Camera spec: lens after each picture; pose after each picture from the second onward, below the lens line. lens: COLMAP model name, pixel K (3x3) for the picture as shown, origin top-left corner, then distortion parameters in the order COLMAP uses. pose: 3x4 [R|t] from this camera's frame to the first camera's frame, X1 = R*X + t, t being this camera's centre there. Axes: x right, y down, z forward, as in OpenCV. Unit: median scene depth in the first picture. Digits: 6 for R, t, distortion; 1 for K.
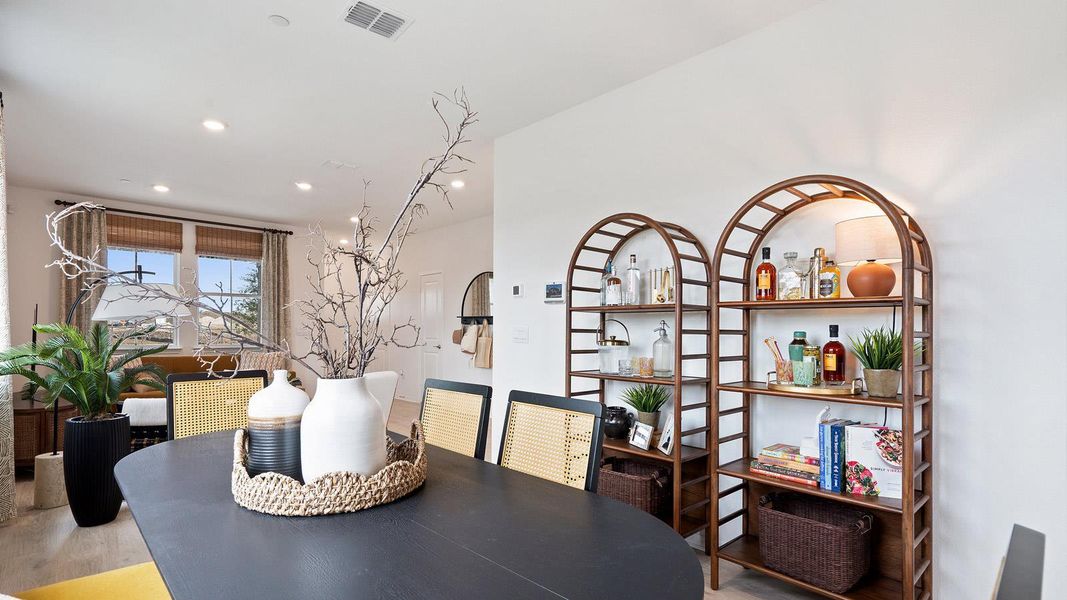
lens RADIAL K [[501.4, 0, 528.1], [0, 501.4, 320.1], [0, 0, 1]] dist [0.000094, 0.000069]
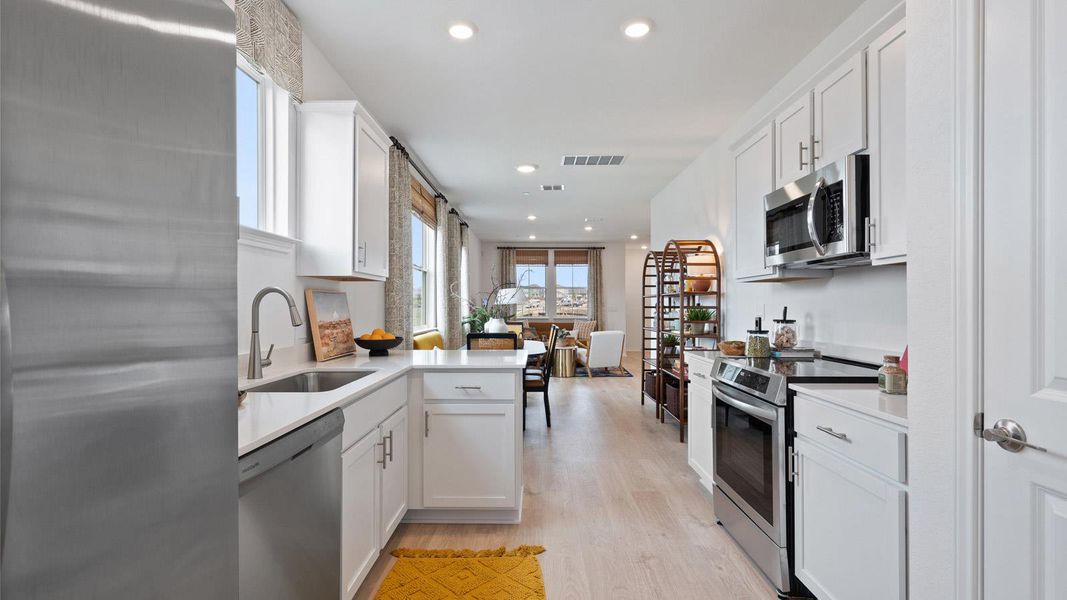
lens RADIAL K [[493.0, 0, 533.5], [0, 493.0, 300.0], [0, 0, 1]] dist [-0.000468, 0.000046]
pose [[0.719352, -0.014828, -0.694488, 0.510240], [0.015846, 0.999862, -0.004934, -0.001942], [0.694465, -0.007455, 0.719488, -0.331495]]
